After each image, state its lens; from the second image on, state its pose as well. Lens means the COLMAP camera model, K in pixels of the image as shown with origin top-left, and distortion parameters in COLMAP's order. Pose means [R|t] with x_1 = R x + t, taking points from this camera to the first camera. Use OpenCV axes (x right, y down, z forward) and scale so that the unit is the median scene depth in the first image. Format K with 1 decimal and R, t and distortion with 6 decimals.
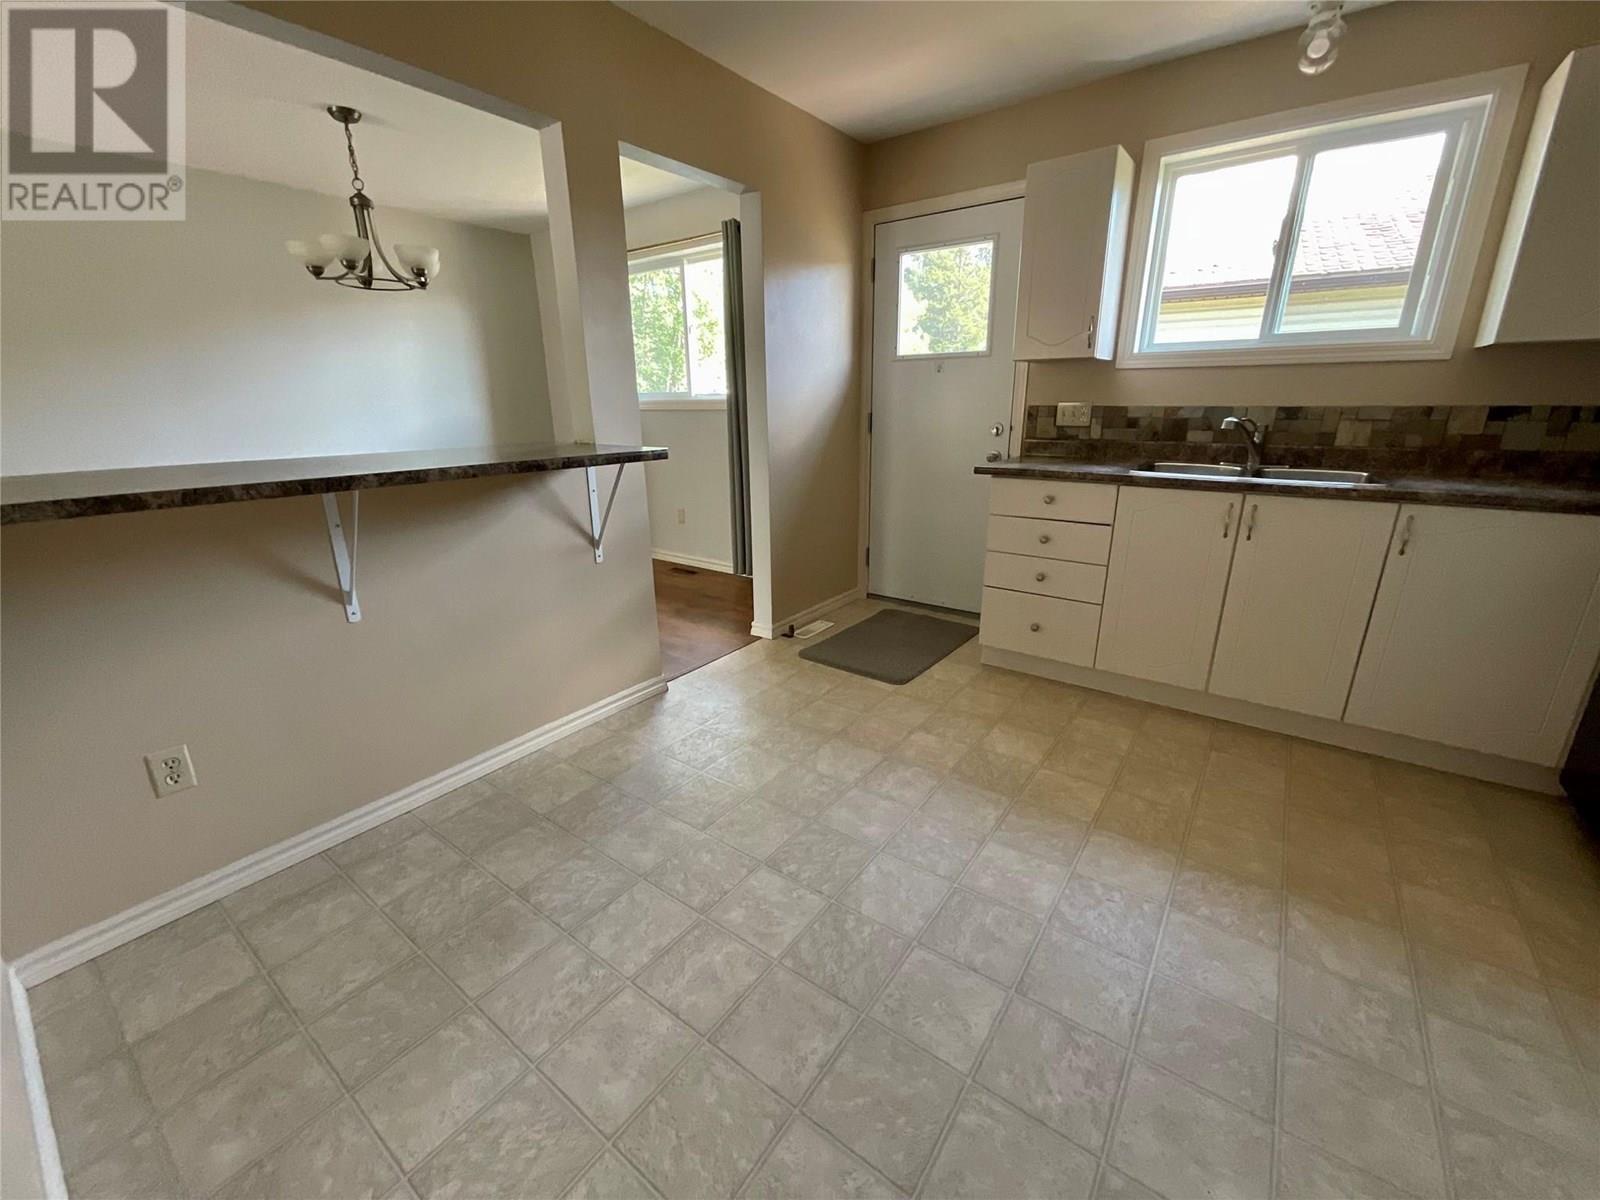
lens RADIAL K [[647.1, 0, 800.8], [0, 647.1, 597.2], [0, 0, 1]] dist [0.000432, 0.000155]
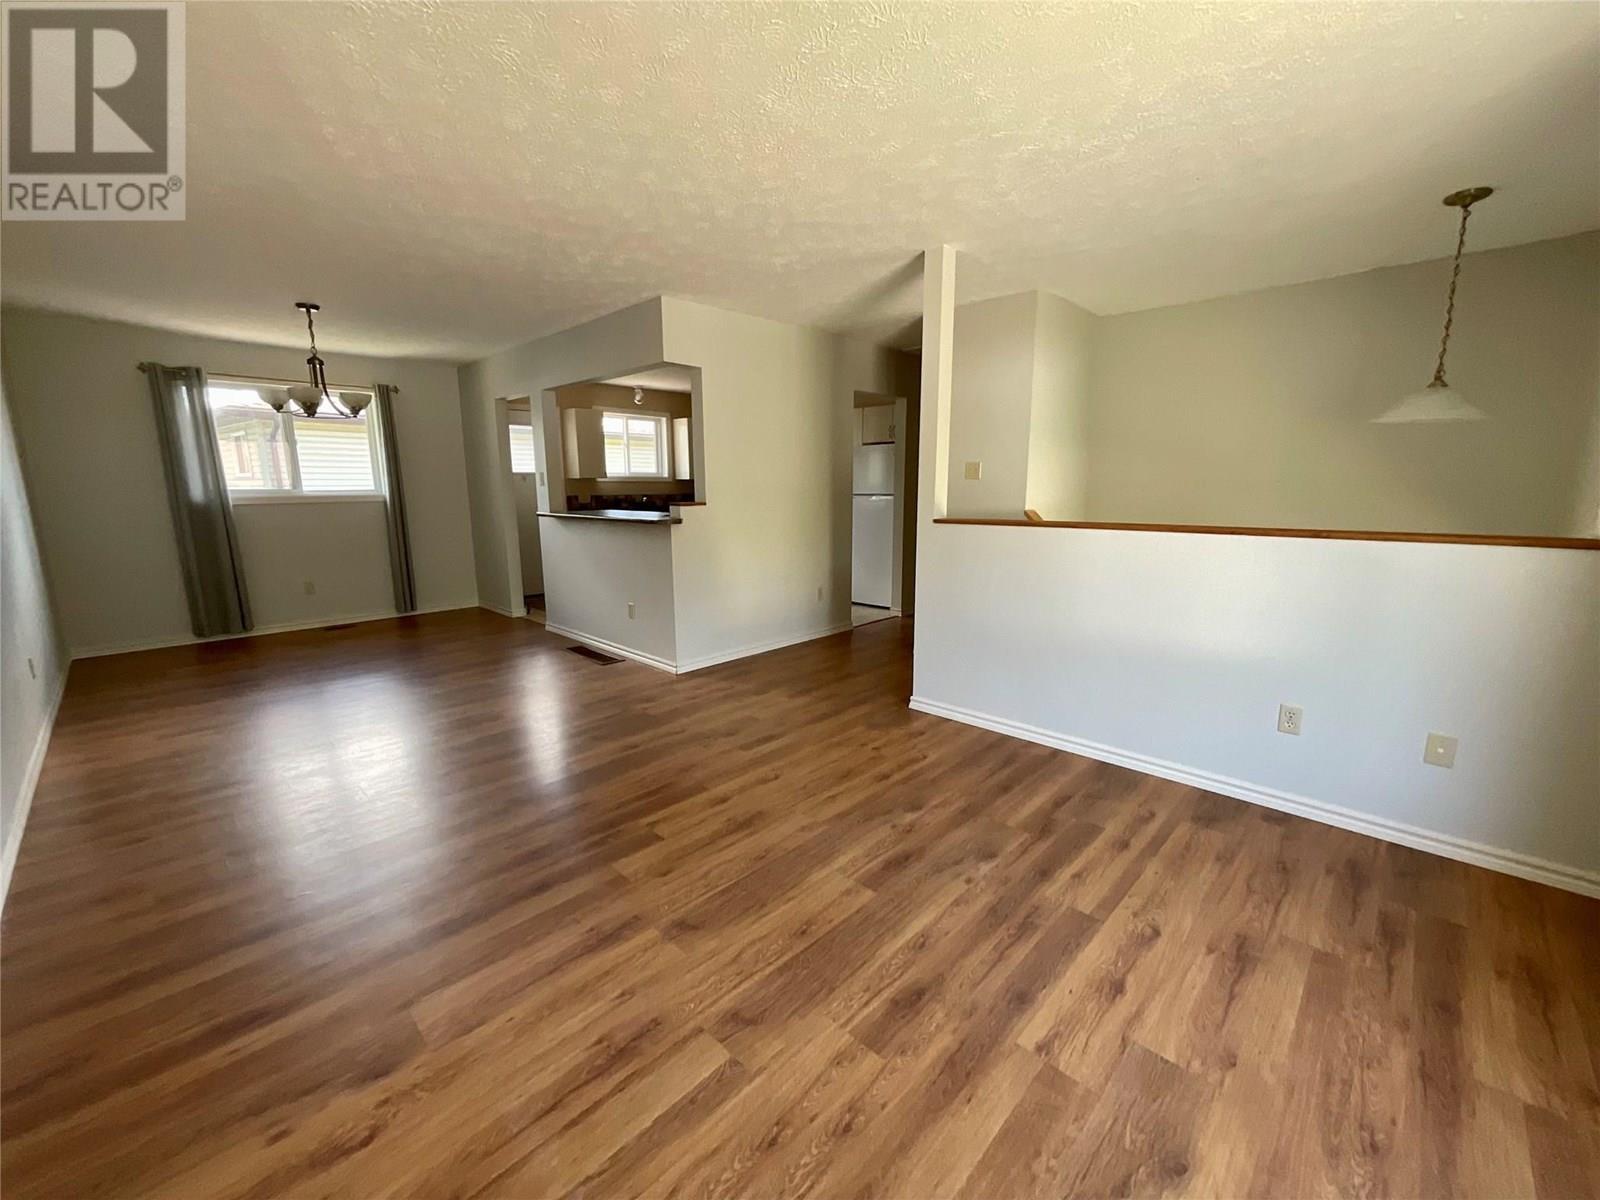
lens RADIAL K [[647.1, 0, 800.8], [0, 647.1, 597.2], [0, 0, 1]] dist [0.000432, 0.000155]
pose [[0.132286, -0.153403, 0.979269, -3.064335], [0.295305, 0.949188, 0.108799, 0.086543], [-0.946200, 0.274790, 0.170865, -0.178862]]
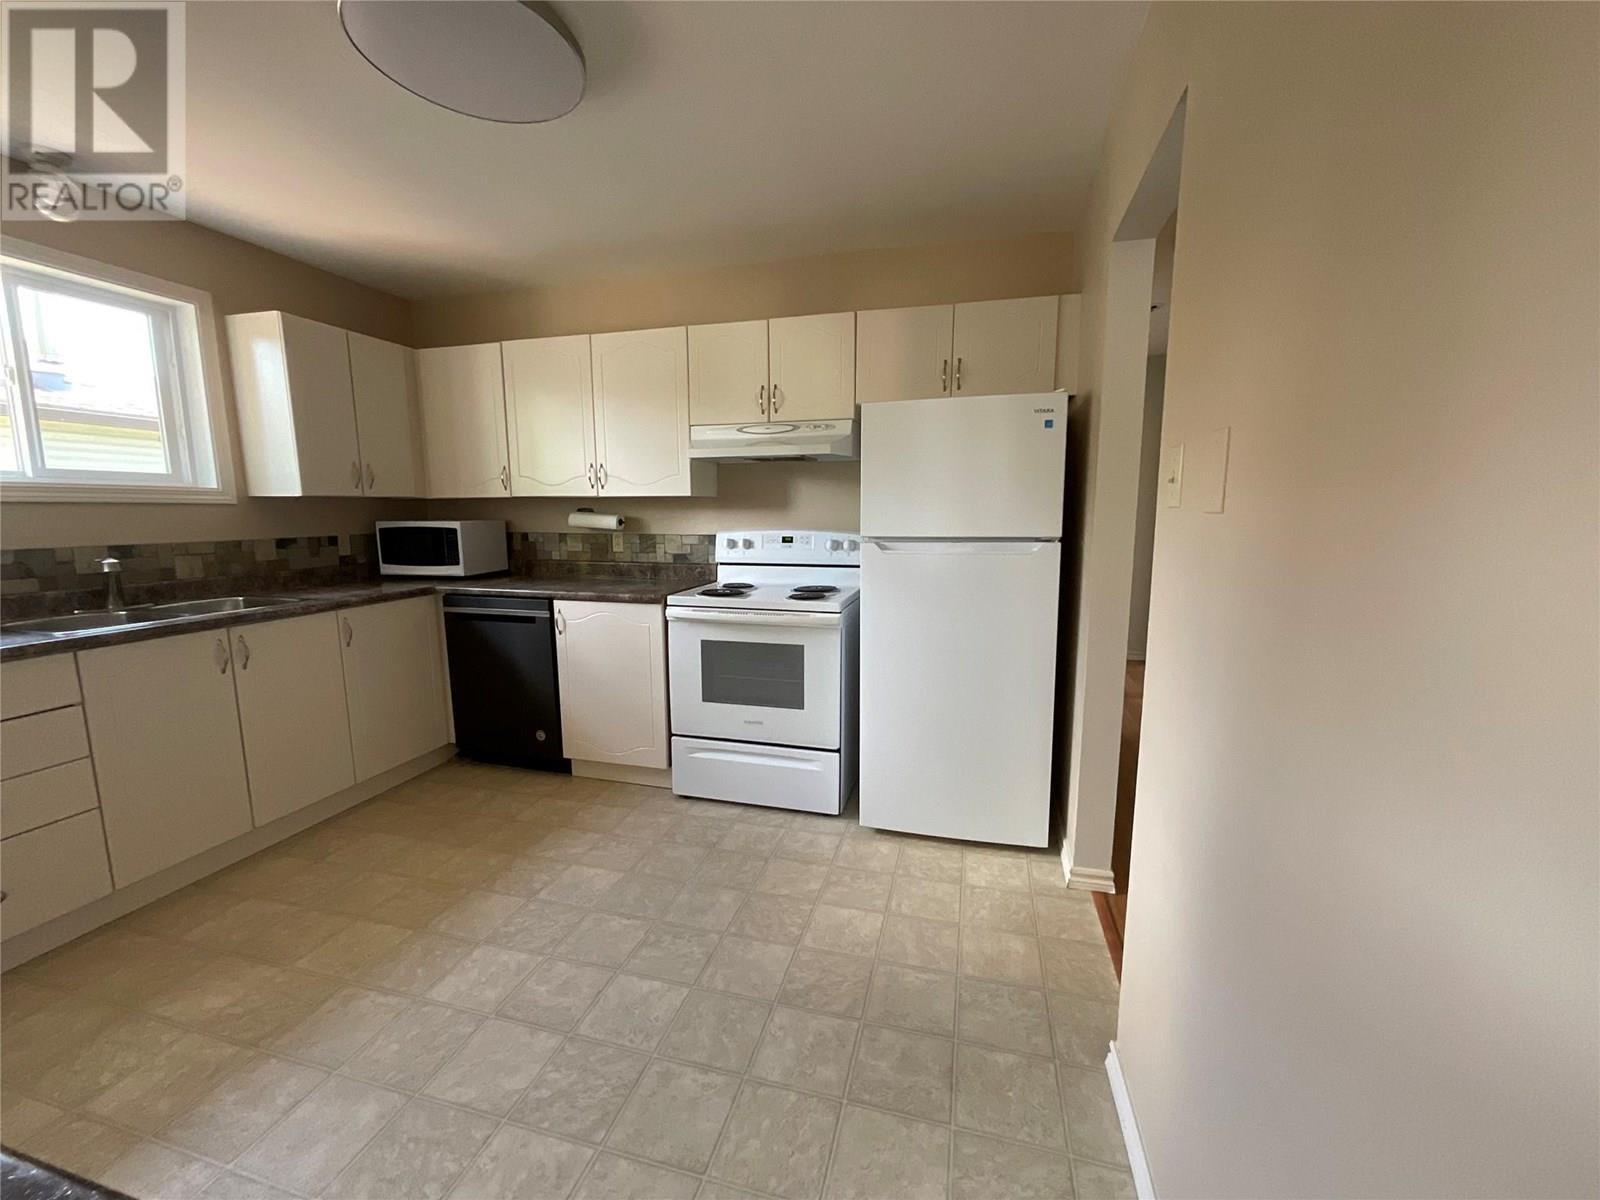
lens RADIAL K [[647.1, 0, 800.8], [0, 647.1, 597.2], [0, 0, 1]] dist [0.000432, 0.000155]
pose [[-0.362994, -0.111992, 0.925037, -0.644830], [0.282126, 0.932943, 0.223658, -0.199229], [-0.888054, 0.342164, -0.307057, 0.556221]]
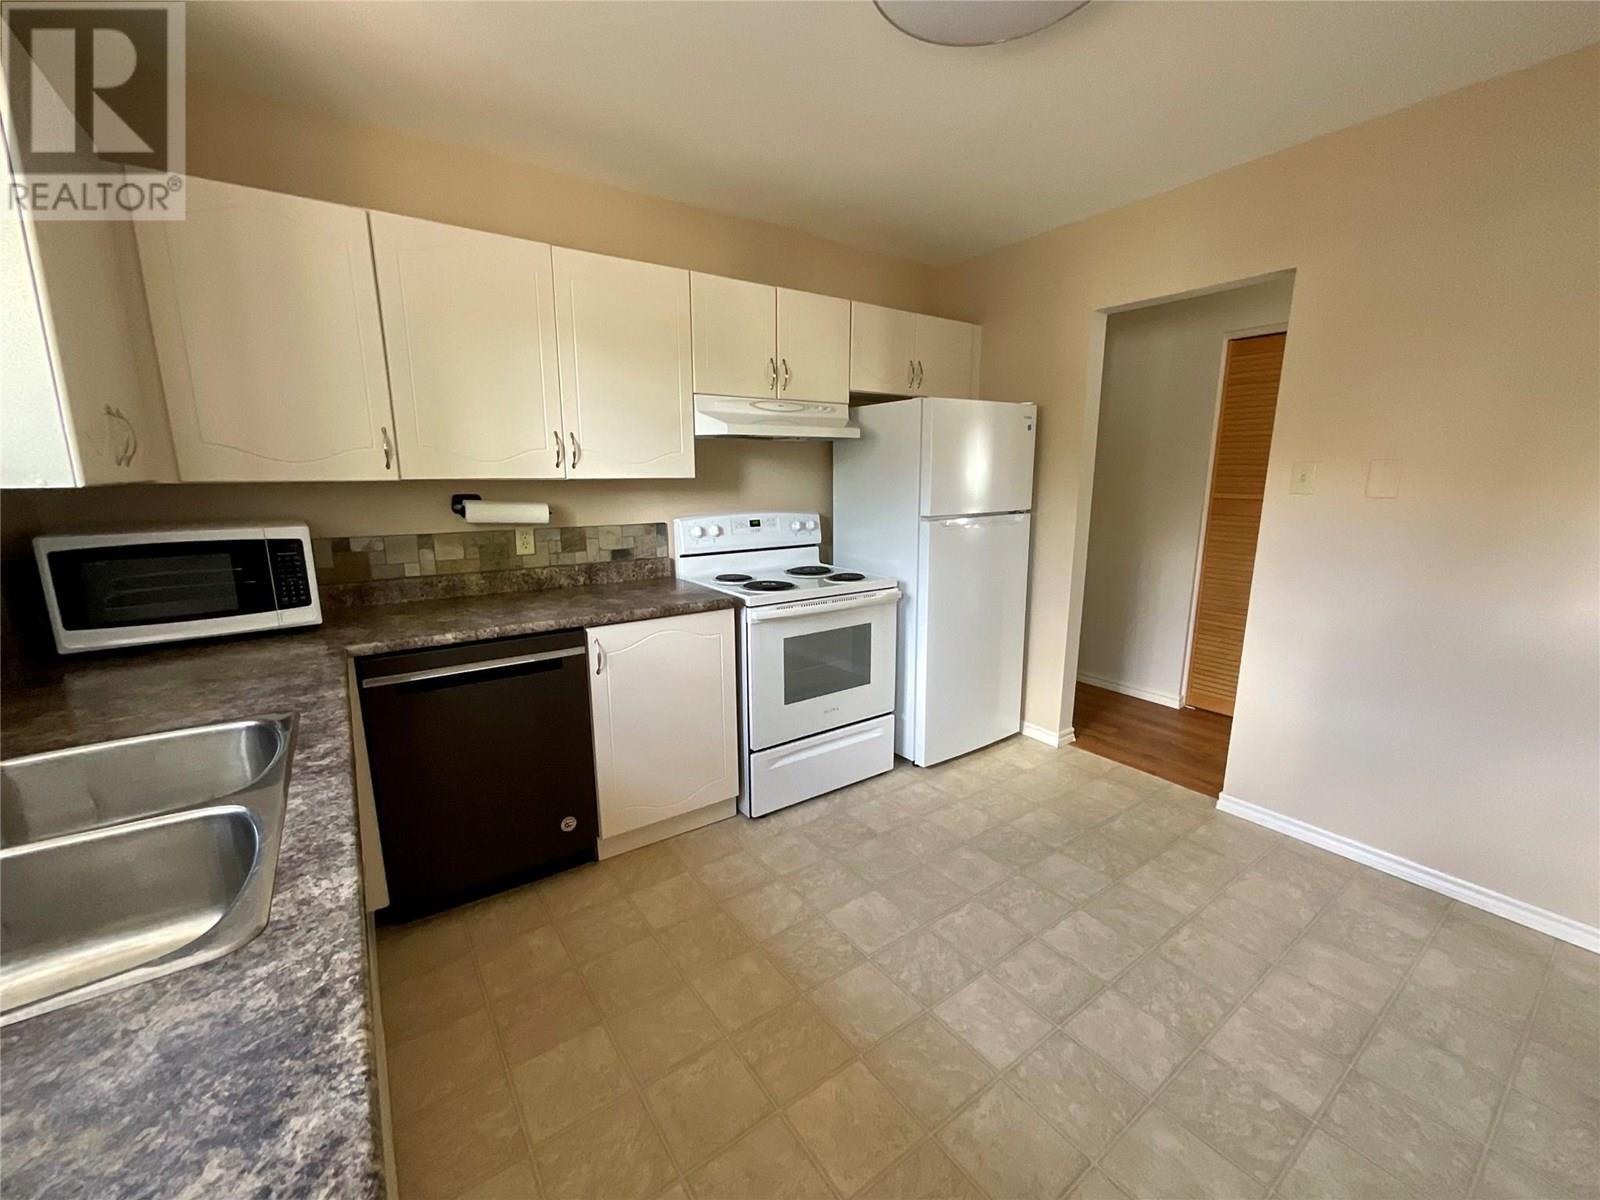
lens RADIAL K [[645.6, 0, 800.0], [0, 645.6, 600.0], [0, 0, 1]] dist [0.001934, 0.000233]
pose [[-0.950362, -0.045540, 0.307796, 0.282825], [0.106321, 0.882155, 0.458801, -0.504505], [-0.292417, 0.468753, -0.833525, 1.352504]]
